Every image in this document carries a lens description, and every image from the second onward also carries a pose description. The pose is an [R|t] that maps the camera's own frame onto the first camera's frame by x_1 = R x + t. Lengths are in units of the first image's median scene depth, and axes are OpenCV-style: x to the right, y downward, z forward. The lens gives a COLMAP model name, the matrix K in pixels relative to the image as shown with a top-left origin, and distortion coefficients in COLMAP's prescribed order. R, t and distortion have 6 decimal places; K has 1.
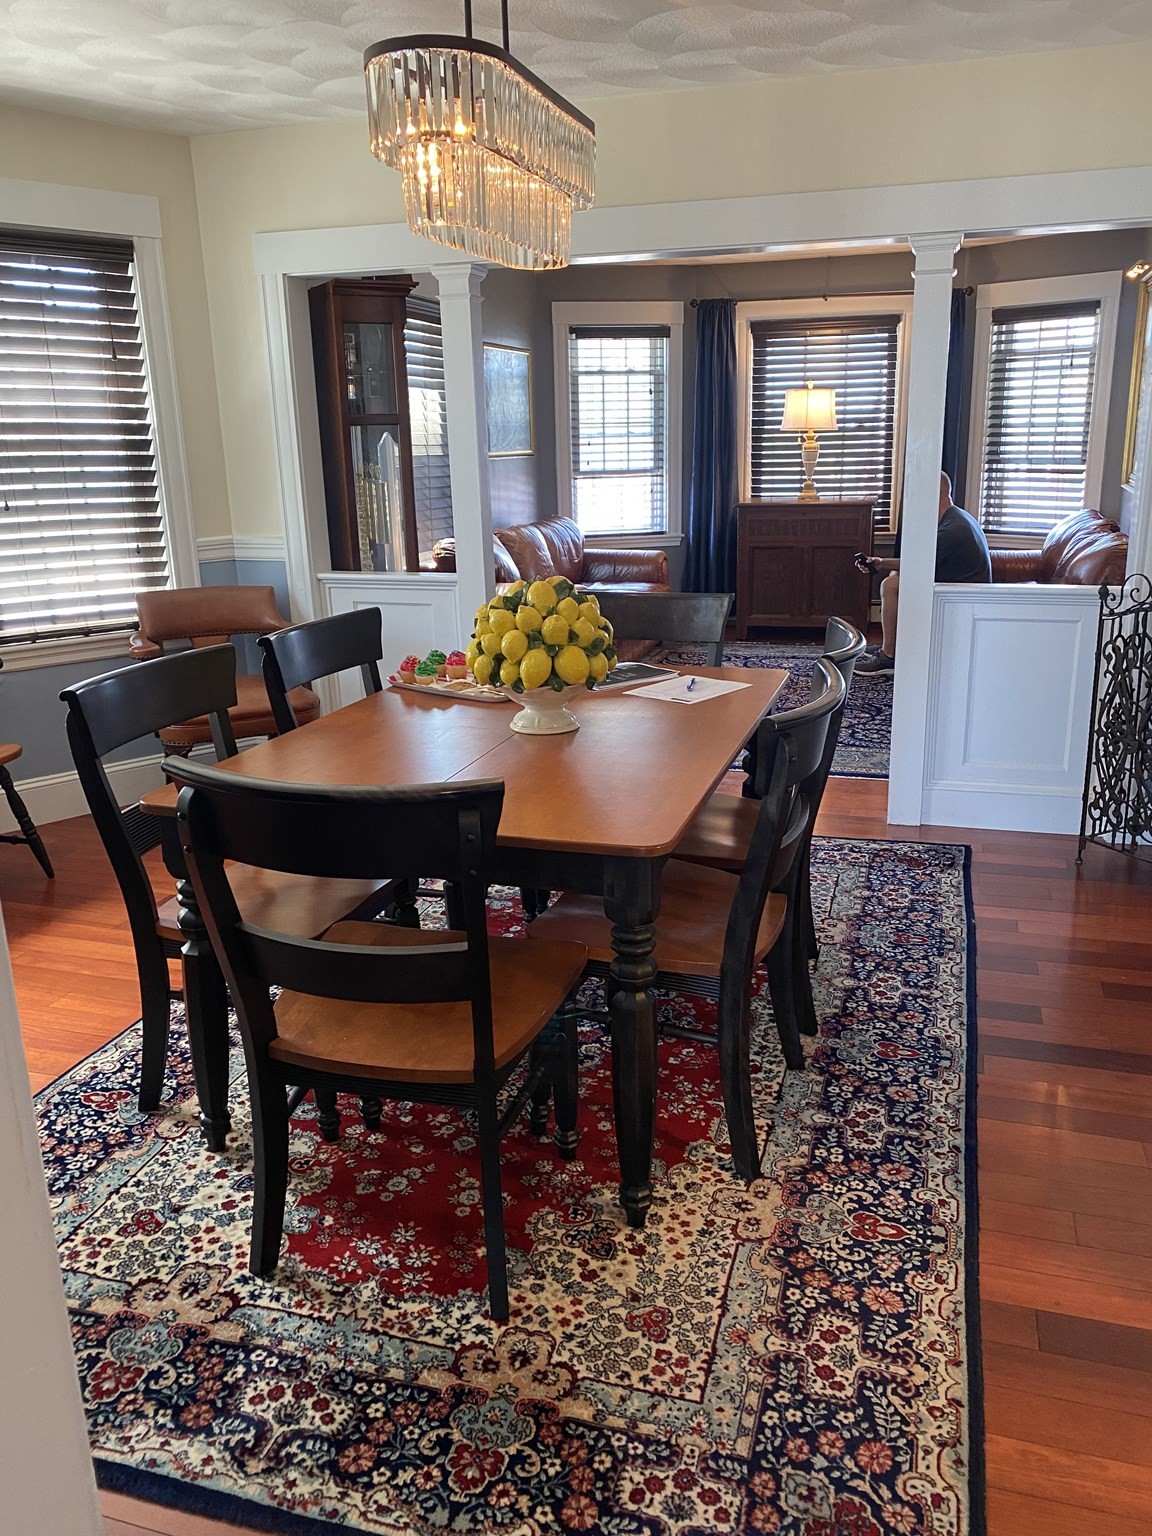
lens RADIAL K [[1179.4, 0, 576.0], [0, 1179.4, 768.0], [0, 0, 1]] dist [0.179825, -0.356967]
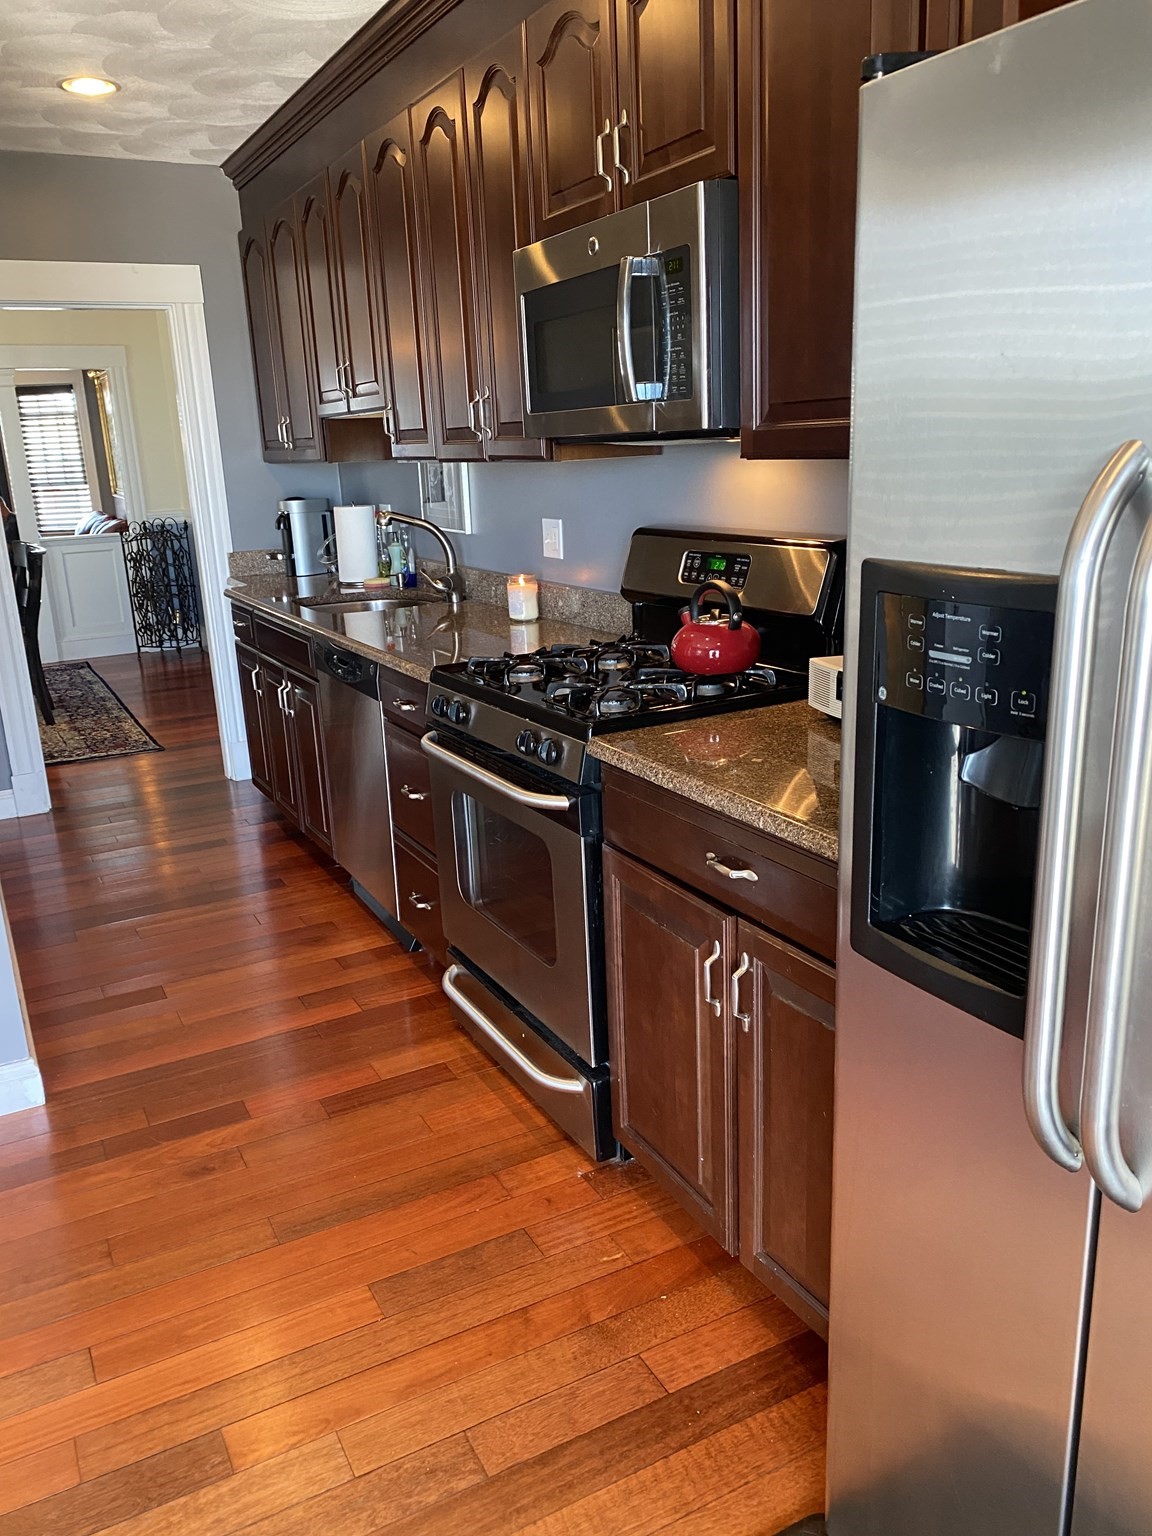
lens RADIAL K [[1179.4, 0, 576.0], [0, 1179.4, 768.0], [0, 0, 1]] dist [0.179825, -0.356967]
pose [[0.706591, -0.191426, 0.681238, -0.342690], [0.210397, 0.976009, 0.056028, 0.198672], [-0.675619, 0.103742, 0.729915, -0.695032]]
